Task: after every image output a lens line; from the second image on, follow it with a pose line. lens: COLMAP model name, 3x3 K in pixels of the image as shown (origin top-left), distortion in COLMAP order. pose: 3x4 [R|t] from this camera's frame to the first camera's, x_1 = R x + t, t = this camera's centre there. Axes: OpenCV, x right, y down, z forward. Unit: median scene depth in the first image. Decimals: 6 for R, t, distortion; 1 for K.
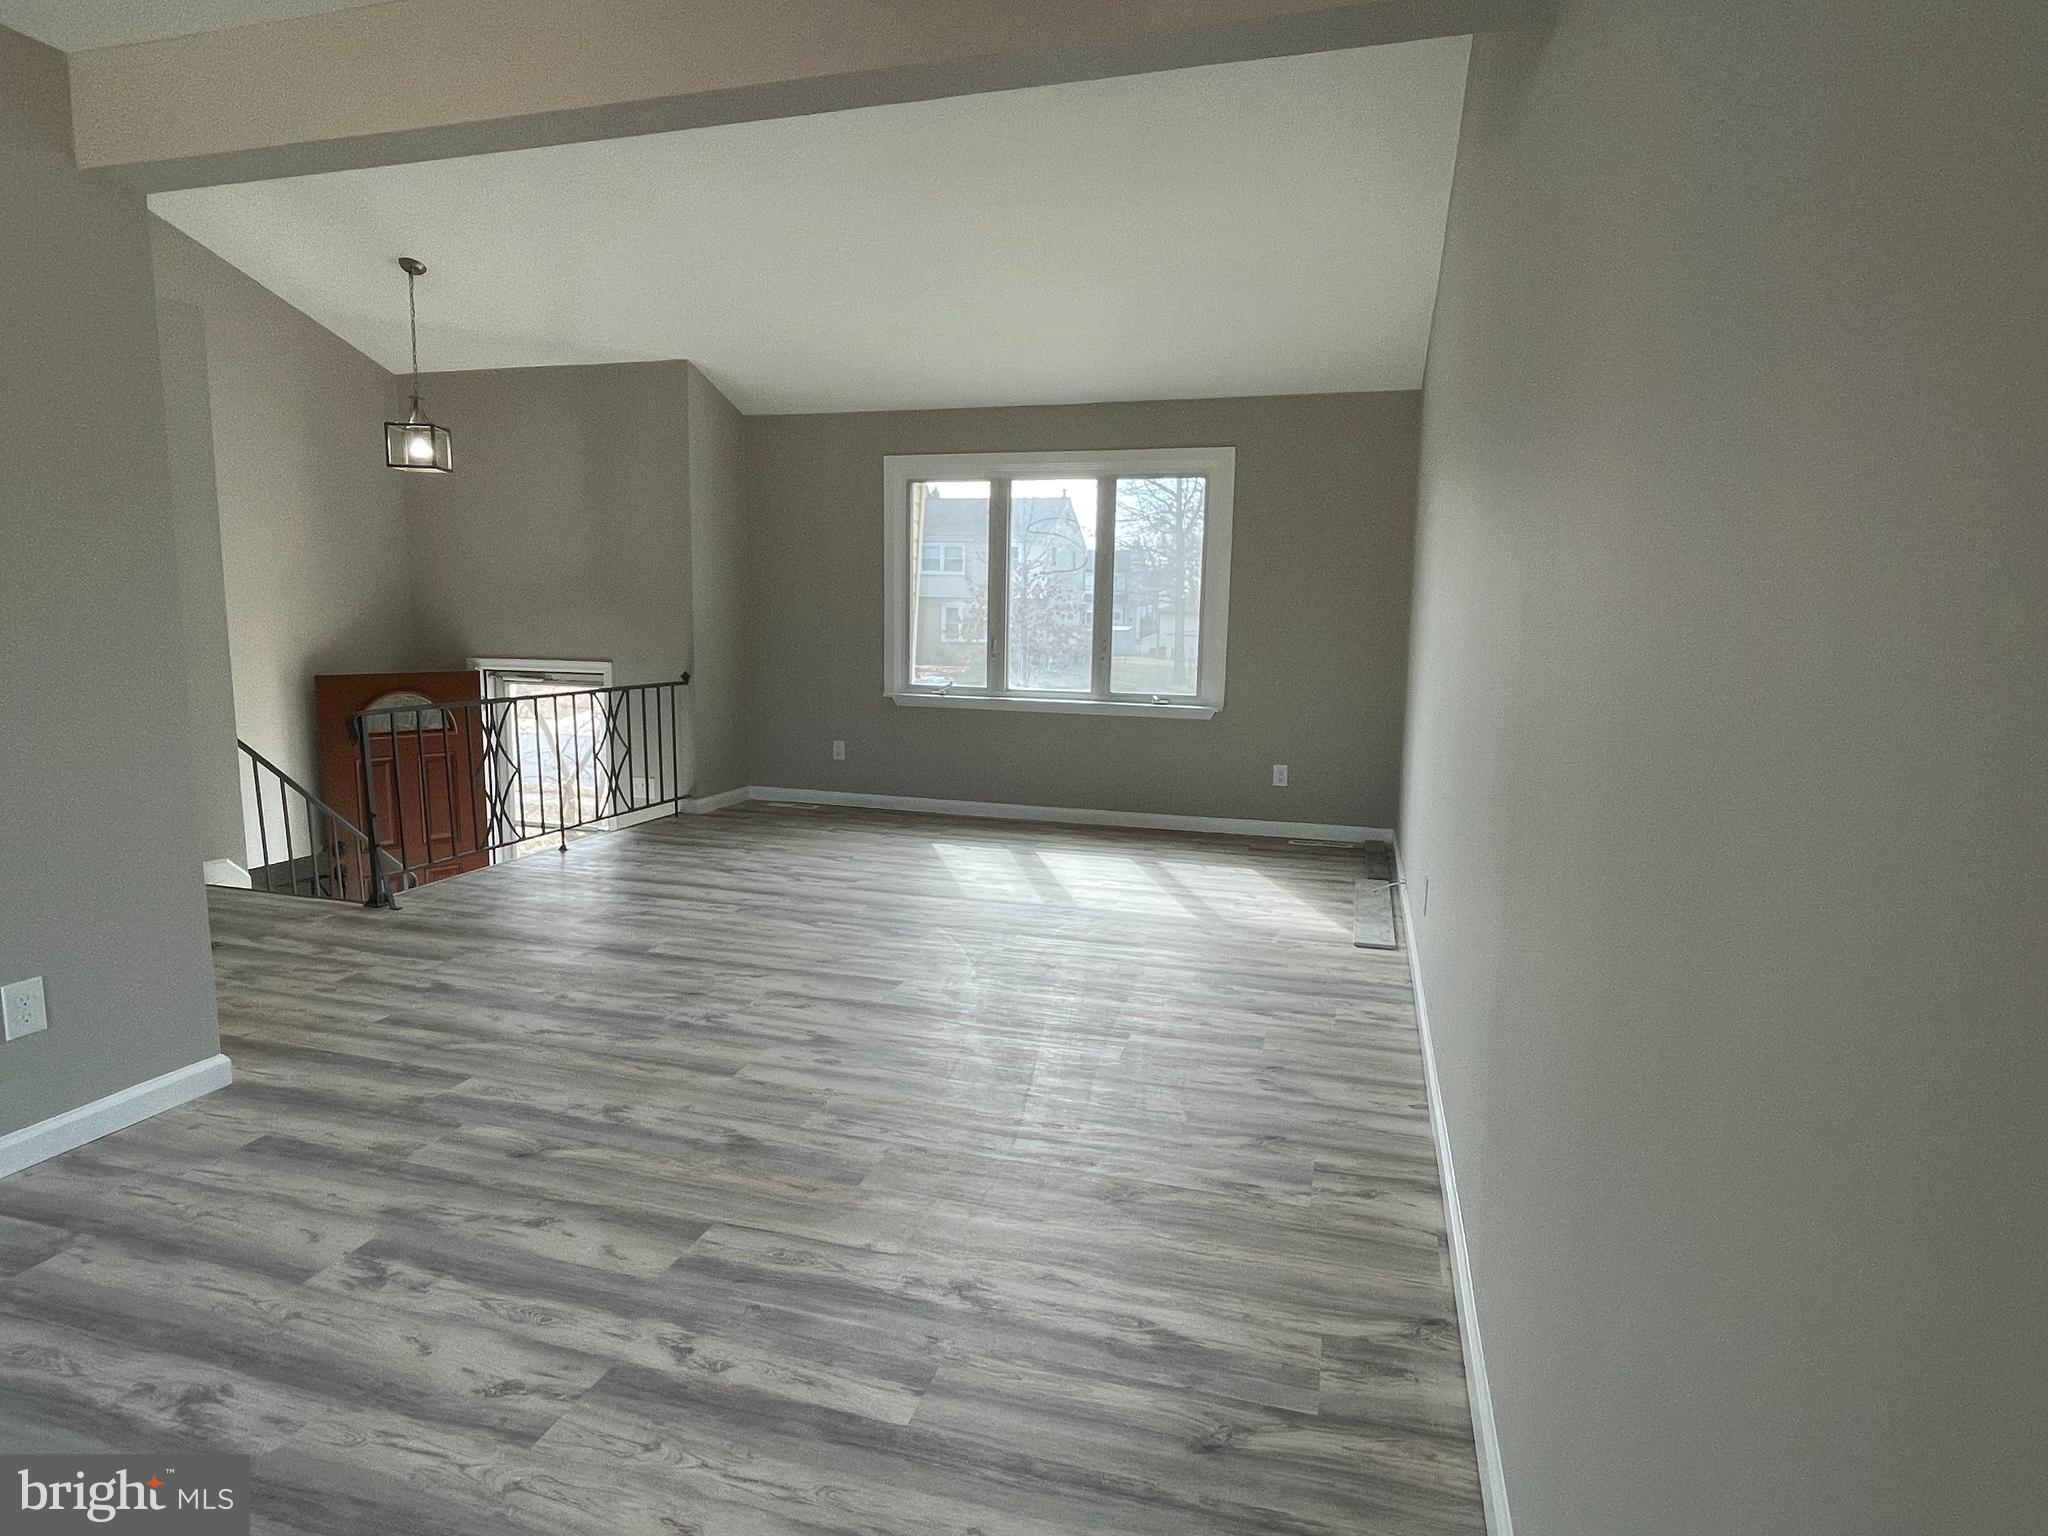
lens RADIAL K [[1103.5, 0, 1032.3], [0, 1103.5, 765.4], [0, 0, 1]] dist [0.022305, -0.031654]
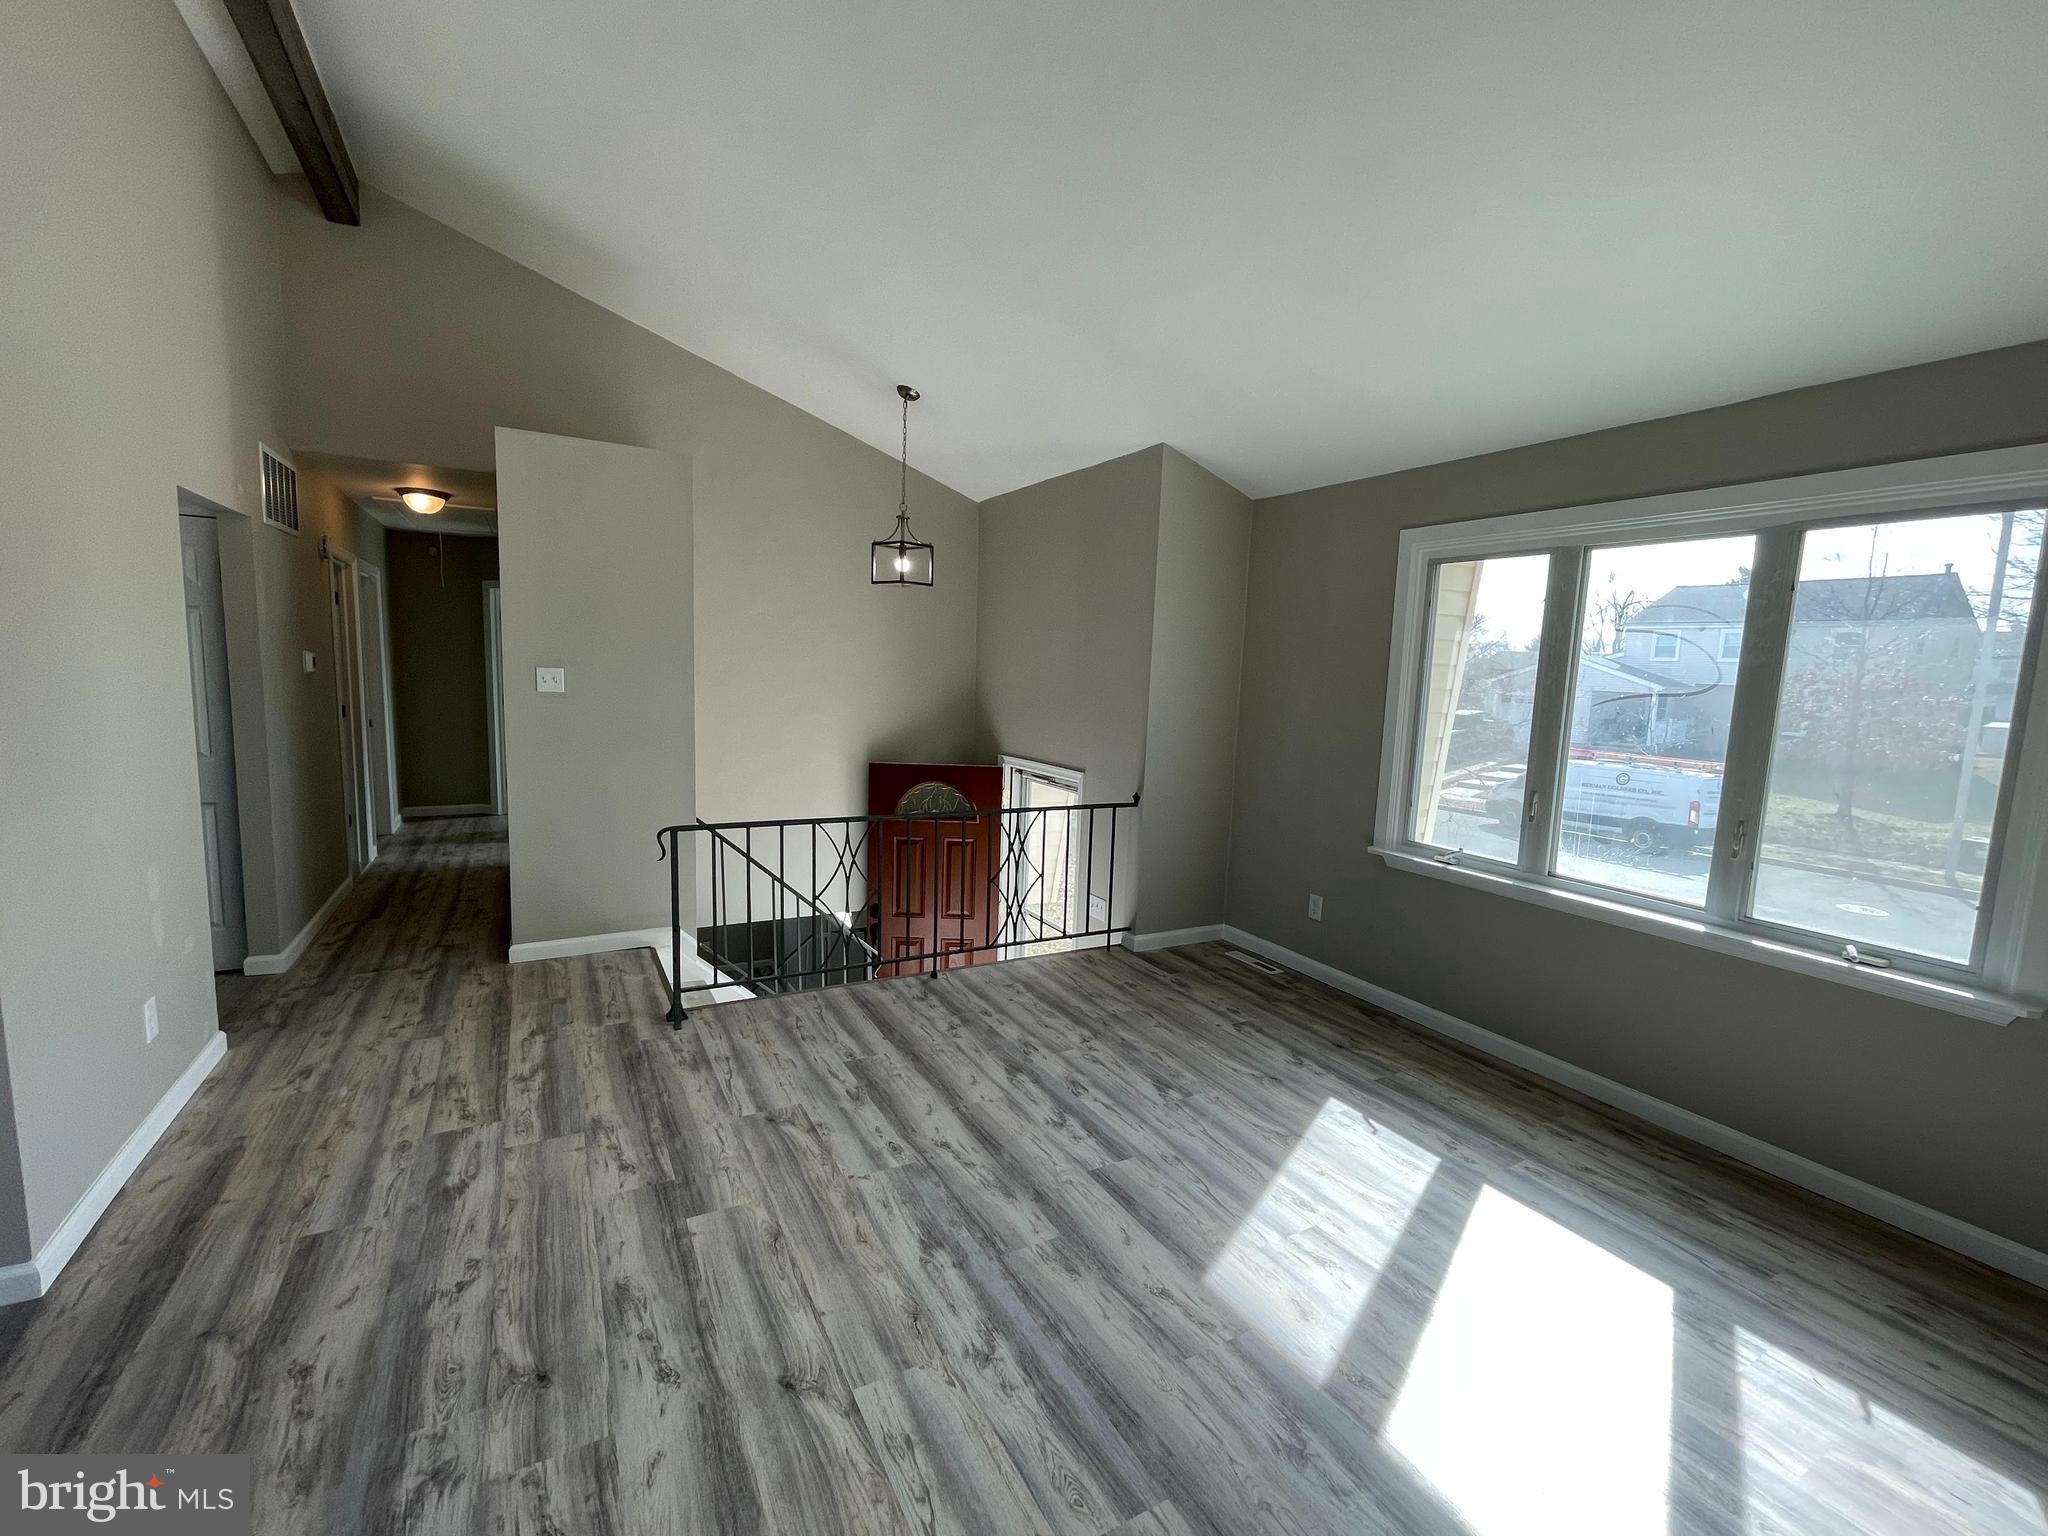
lens RADIAL K [[866.8, 0, 1024.0], [0, 866.8, 768.0], [0, 0, 1]] dist [-0.001976, -0.000232]
pose [[0.706027, 0.094872, -0.701801, 0.126963], [-0.125538, 0.992058, 0.007816, -0.111247], [0.696969, 0.082584, 0.712330, 0.493359]]
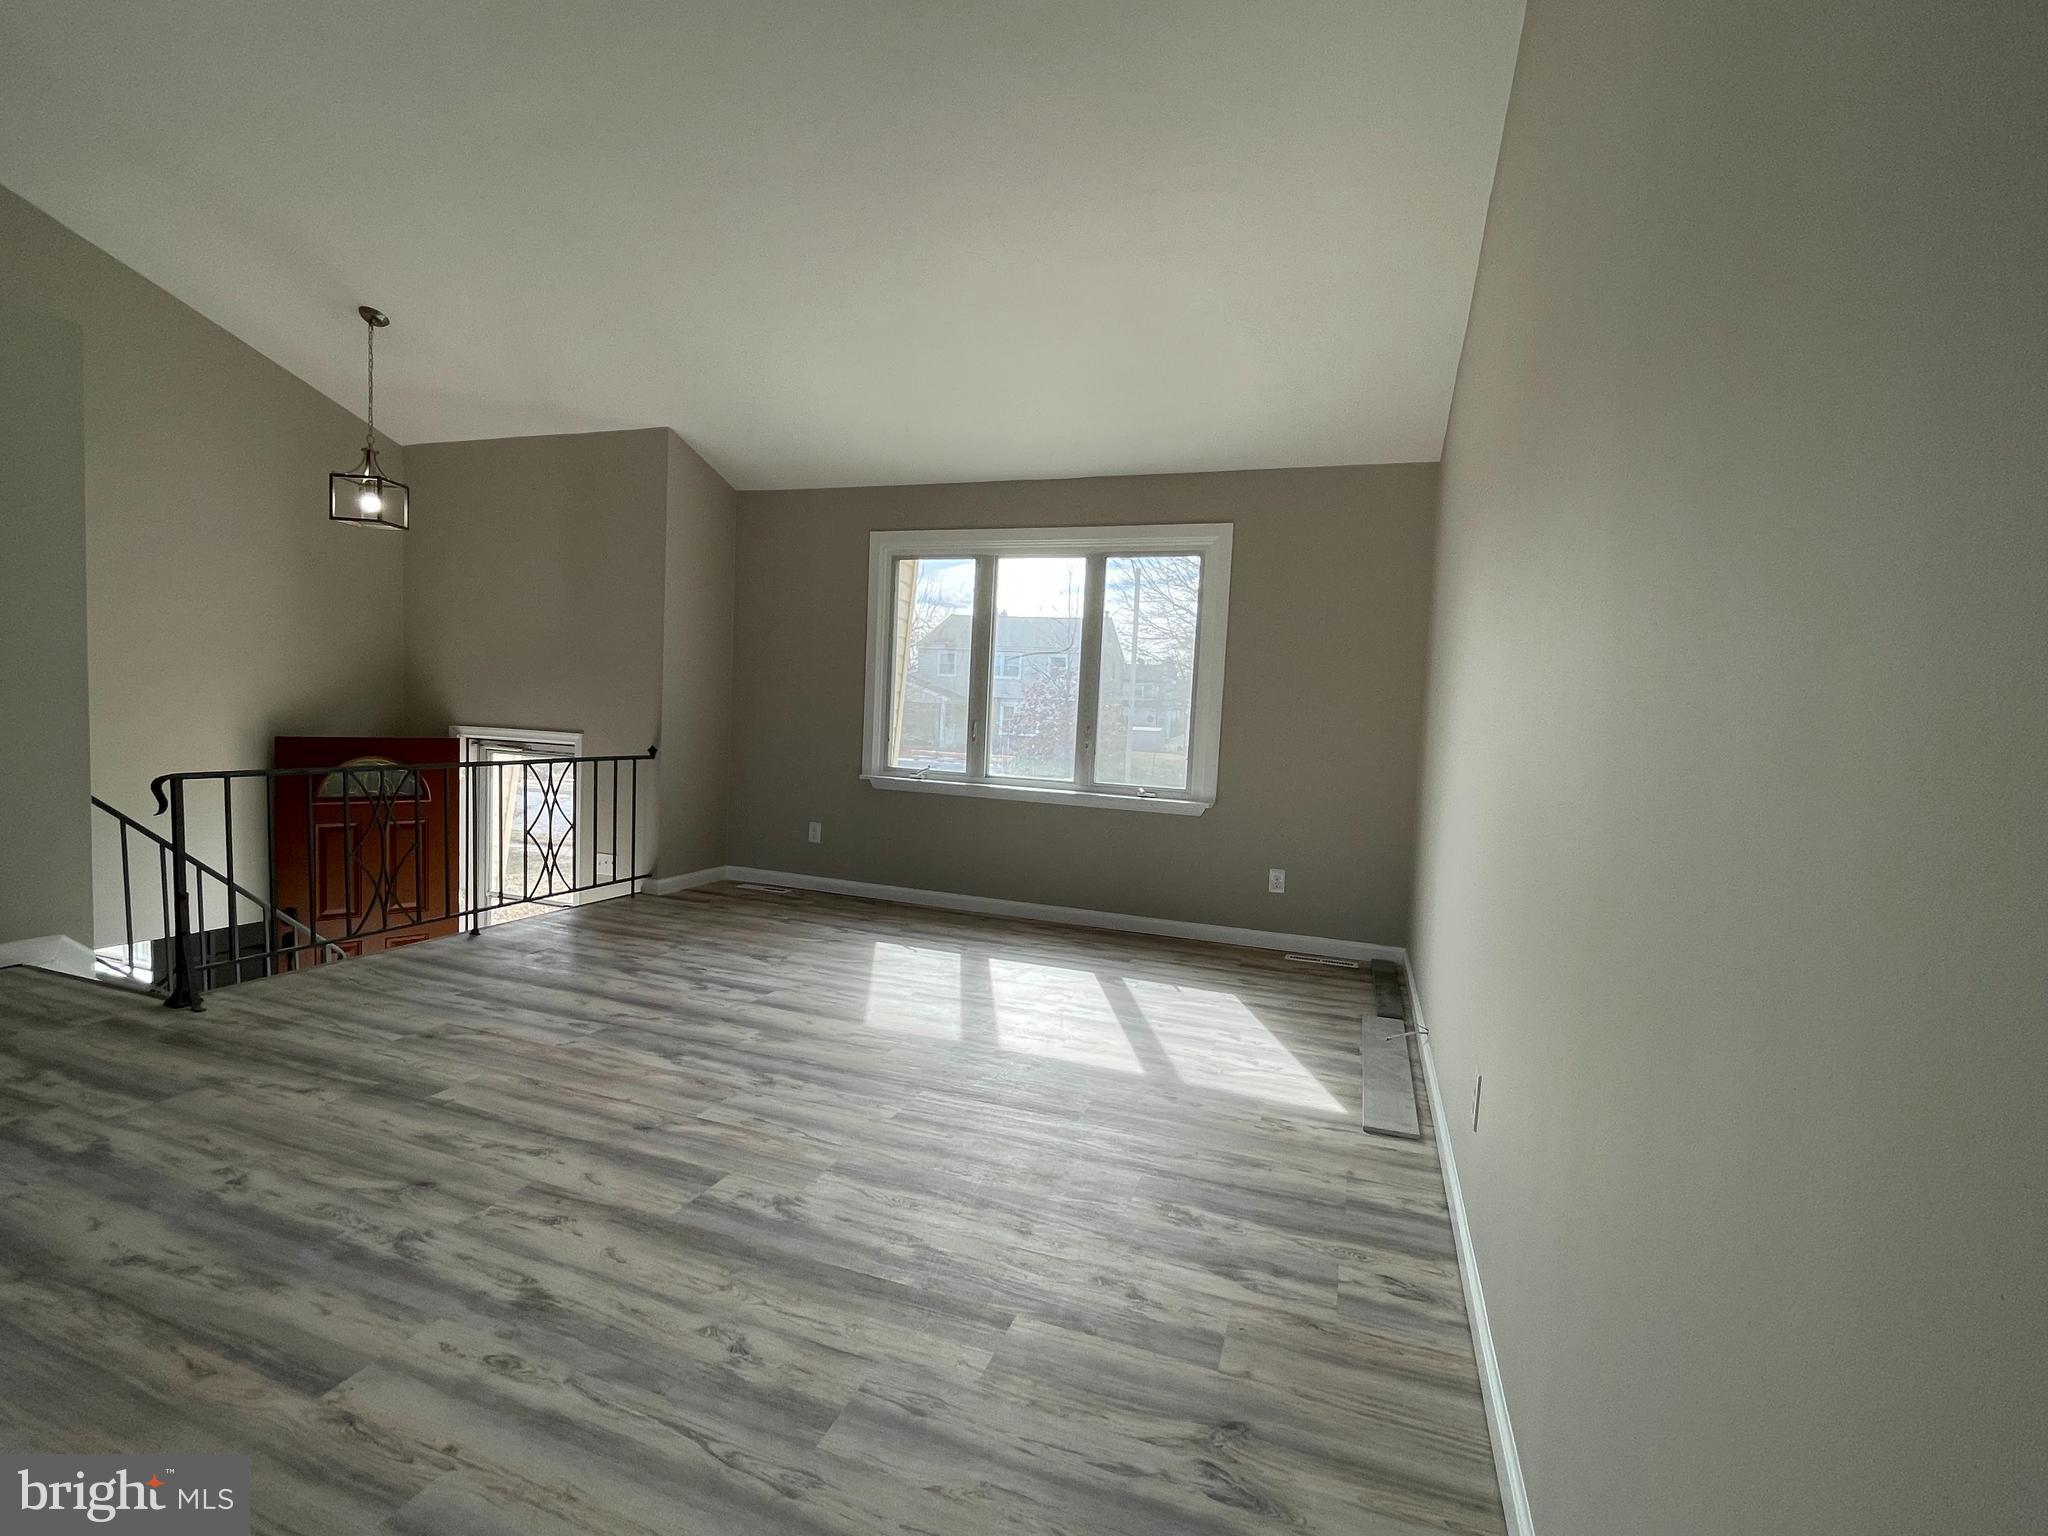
lens RADIAL K [[923.5, 0, 1024.0], [0, 923.5, 768.0], [0, 0, 1]] dist [-0.000735, -0.000096]
pose [[0.997596, 0.035162, -0.059708, 0.065193], [-0.039674, 0.996307, -0.076142, -0.019208], [0.056810, 0.078328, 0.995308, 0.249162]]
